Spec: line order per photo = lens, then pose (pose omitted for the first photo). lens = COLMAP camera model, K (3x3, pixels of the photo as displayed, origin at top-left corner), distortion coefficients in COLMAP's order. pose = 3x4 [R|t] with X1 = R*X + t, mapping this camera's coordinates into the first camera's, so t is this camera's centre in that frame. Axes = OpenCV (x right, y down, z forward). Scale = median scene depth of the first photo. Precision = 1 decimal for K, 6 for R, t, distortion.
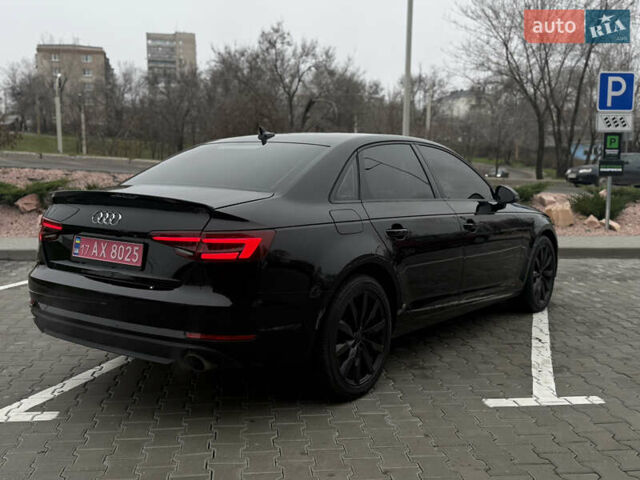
lens RADIAL K [[678.7, 0, 320.0], [0, 678.7, 240.0], [0, 0, 1]] dist [0.199433, -0.435170]
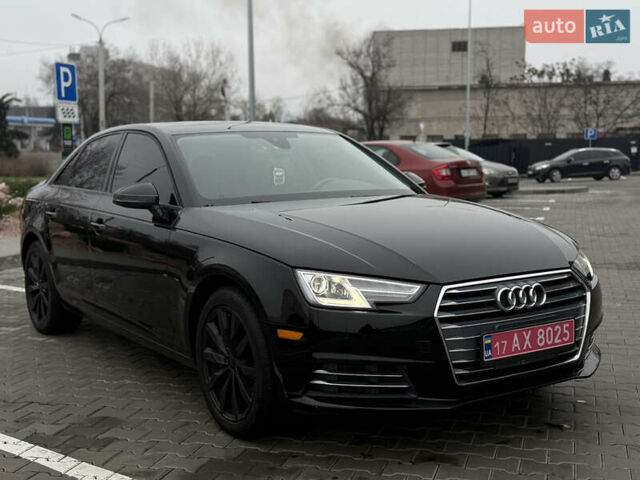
lens RADIAL K [[860.6, 0, 320.0], [0, 860.6, 240.0], [0, 0, 1]] dist [0.193123, -0.385173]
pose [[0.393289, -0.106629, 0.913211, -0.107423], [0.121177, 0.990599, 0.063478, -0.004506], [-0.911394, 0.085695, 0.402513, 0.032424]]
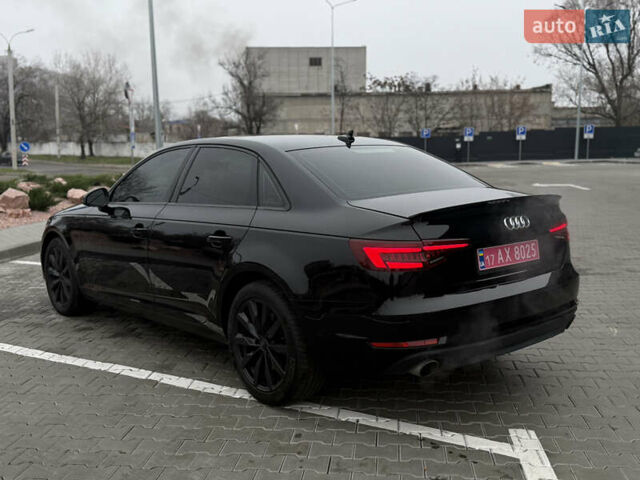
lens RADIAL K [[678.7, 0, 320.0], [0, 678.7, 240.0], [0, 0, 1]] dist [0.199433, -0.435170]
pose [[0.233303, -0.147439, 0.961161, -0.075616], [0.129393, 0.984355, 0.119590, -0.009235], [-0.963757, 0.096467, 0.248731, 0.056020]]
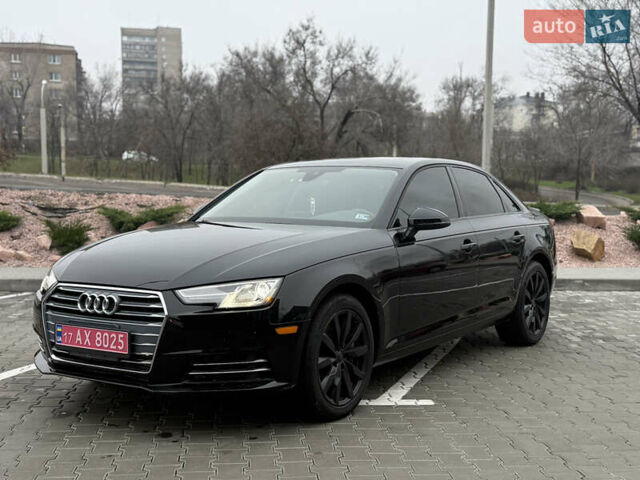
lens RADIAL K [[860.6, 0, 320.0], [0, 860.6, 240.0], [0, 0, 1]] dist [0.193123, -0.385173]
pose [[0.999877, 0.000168, -0.015676, -0.030379], [-0.000968, 0.998696, -0.051033, 0.003034], [0.015647, 0.051042, 0.998574, -0.026729]]
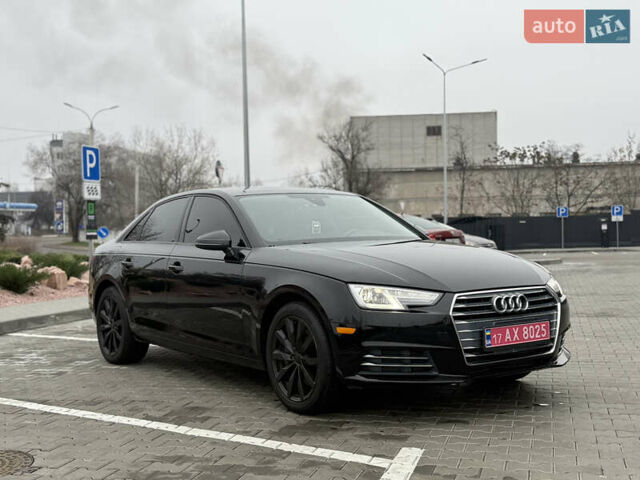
lens RADIAL K [[858.8, 0, 320.0], [0, 858.8, 240.0], [0, 0, 1]] dist [0.138032, -0.003324]
pose [[0.370137, -0.024126, 0.928664, -0.130215], [0.131142, 0.991009, -0.026523, -0.001432], [-0.919674, 0.131604, 0.369973, 0.029692]]
